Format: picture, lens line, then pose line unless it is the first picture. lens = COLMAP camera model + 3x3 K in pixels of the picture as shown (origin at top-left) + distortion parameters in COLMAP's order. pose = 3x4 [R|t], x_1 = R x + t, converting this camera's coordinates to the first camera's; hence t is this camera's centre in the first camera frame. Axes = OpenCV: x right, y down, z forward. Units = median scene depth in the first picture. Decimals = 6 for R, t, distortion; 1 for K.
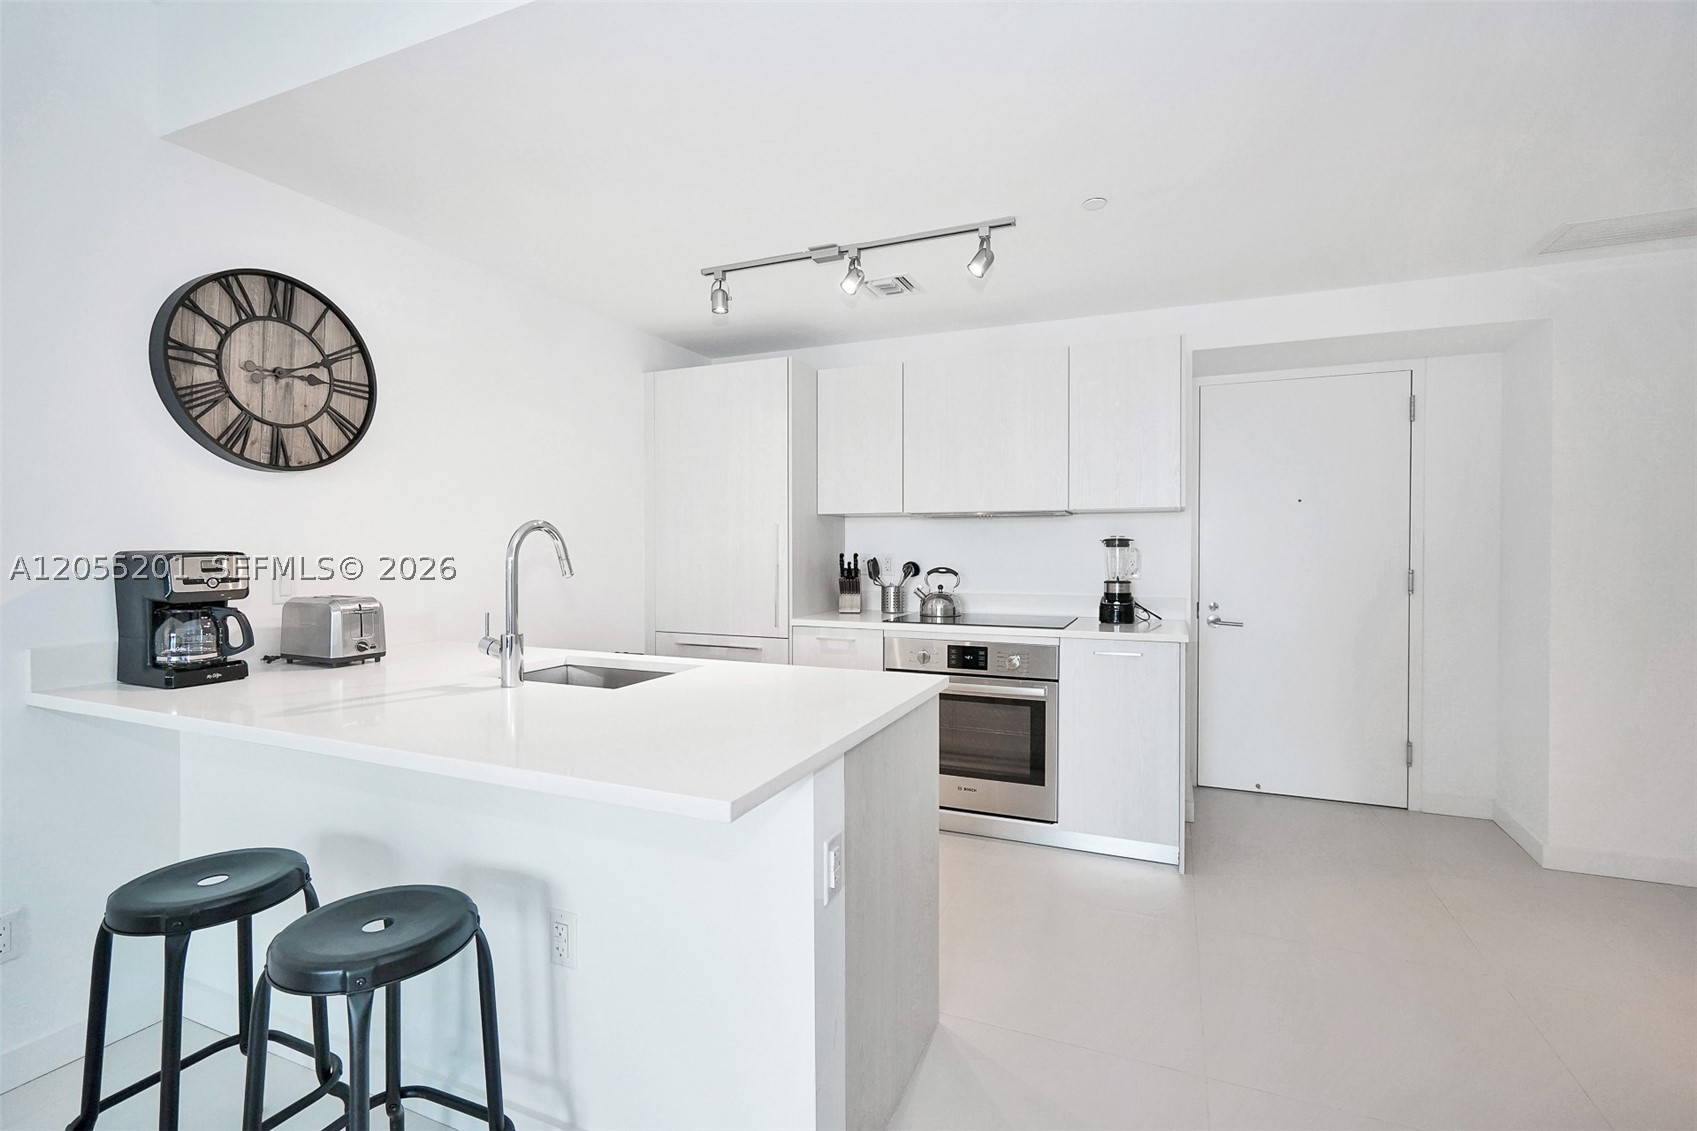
lens RADIAL K [[768.0, 0, 843.1], [0, 768.0, 559.9], [0, 0, 1]] dist [-0.000341, 0.001312]
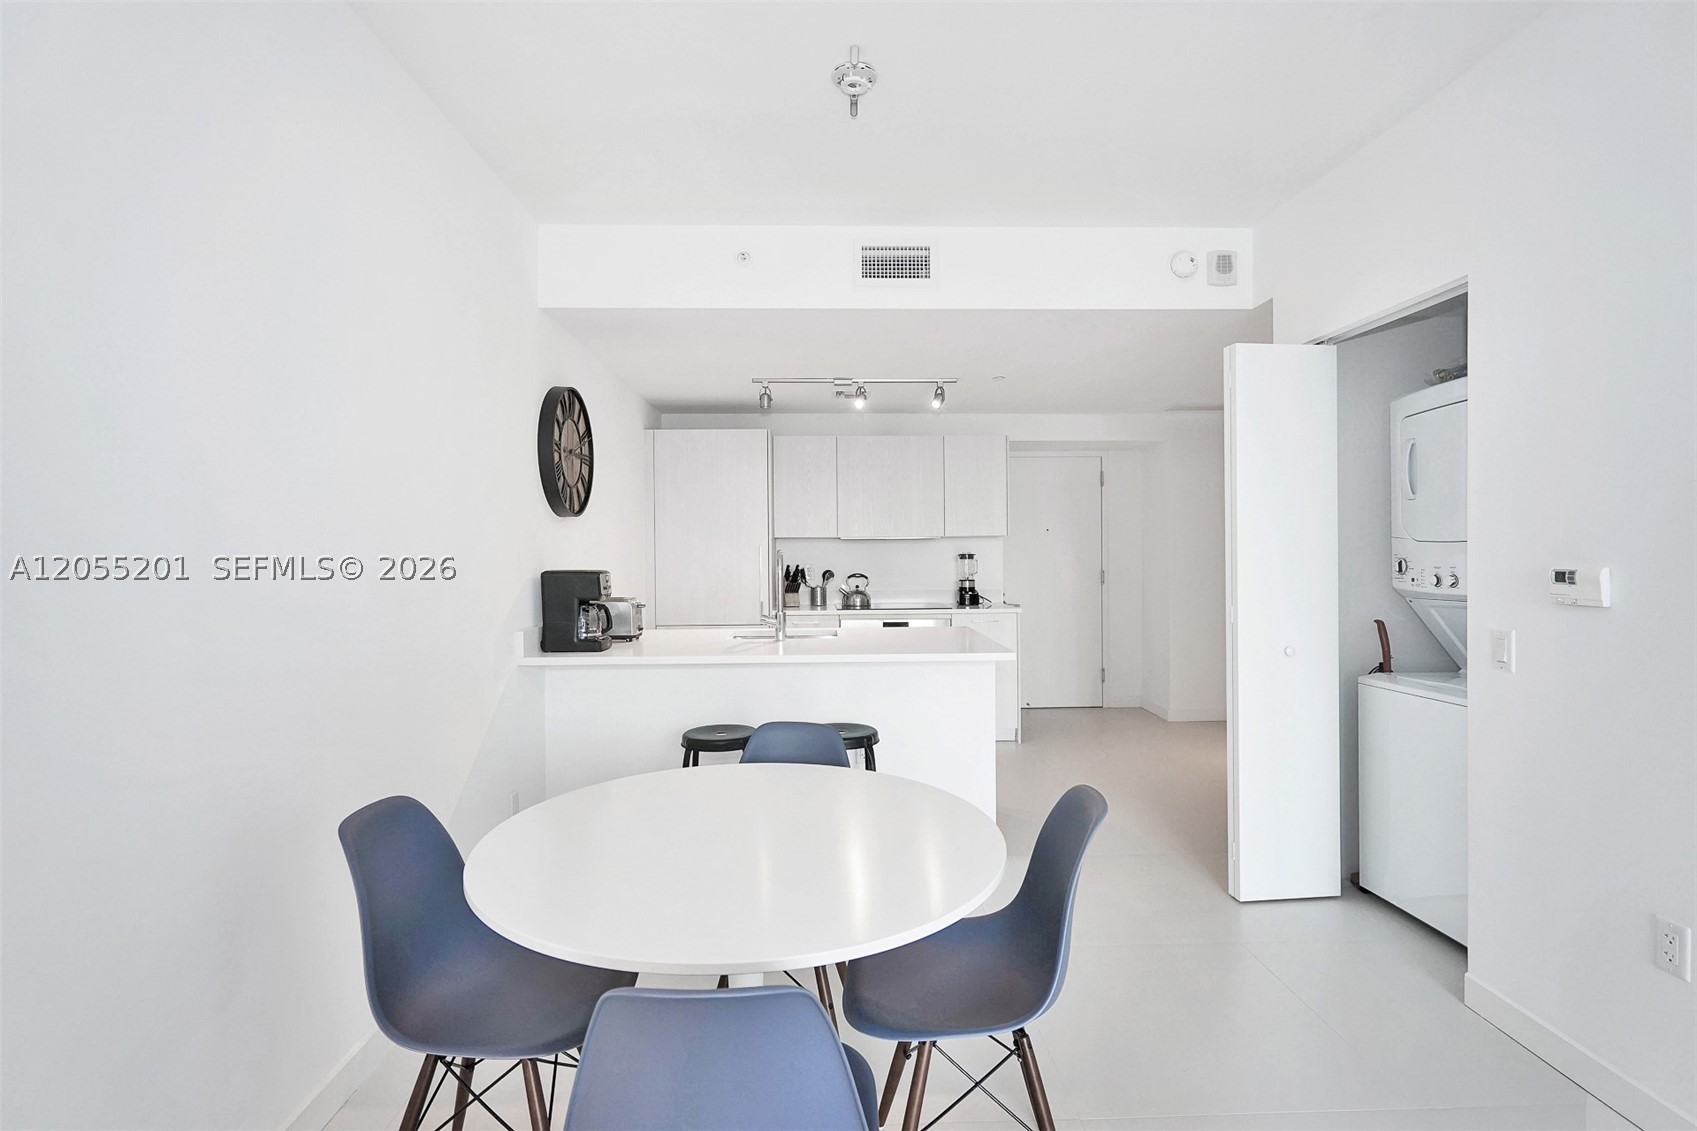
lens RADIAL K [[809.2, 0, 847.2], [0, 809.2, 556.1], [0, 0, 1]] dist [0.000557, 0.000061]
pose [[0.905144, -0.009095, 0.425009, -0.604270], [0.015261, 0.999822, -0.011106, -0.007285], [-0.424832, 0.016539, 0.905121, -0.447858]]
